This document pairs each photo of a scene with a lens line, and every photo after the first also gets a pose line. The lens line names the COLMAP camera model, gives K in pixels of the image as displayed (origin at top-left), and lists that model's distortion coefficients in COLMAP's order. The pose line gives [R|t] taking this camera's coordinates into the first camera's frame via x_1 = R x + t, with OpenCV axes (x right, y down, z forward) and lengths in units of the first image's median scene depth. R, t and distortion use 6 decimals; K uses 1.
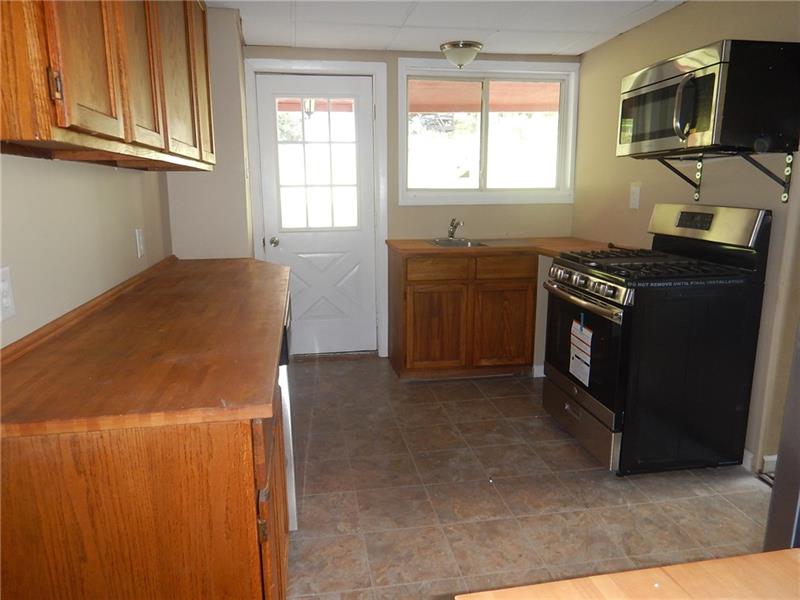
lens RADIAL K [[574.8, 0, 399.8], [0, 574.8, 301.2], [0, 0, 1]] dist [-0.008268, -0.002502]
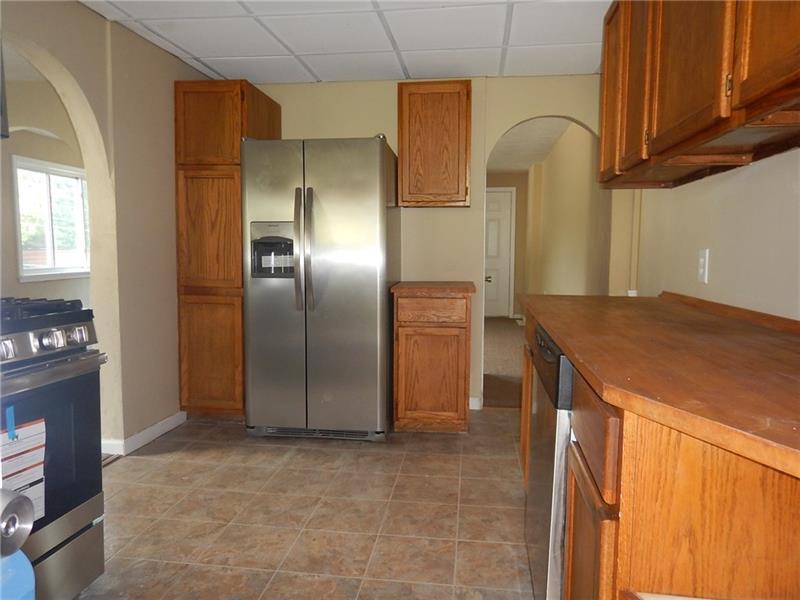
lens RADIAL K [[574.8, 0, 399.7], [0, 574.8, 300.4], [0, 0, 1]] dist [-0.008268, -0.002502]
pose [[-0.952907, -0.034301, 0.301317, -0.232776], [0.053545, 0.958943, 0.278499, -0.255531], [-0.298498, 0.281518, -0.911947, 1.693686]]
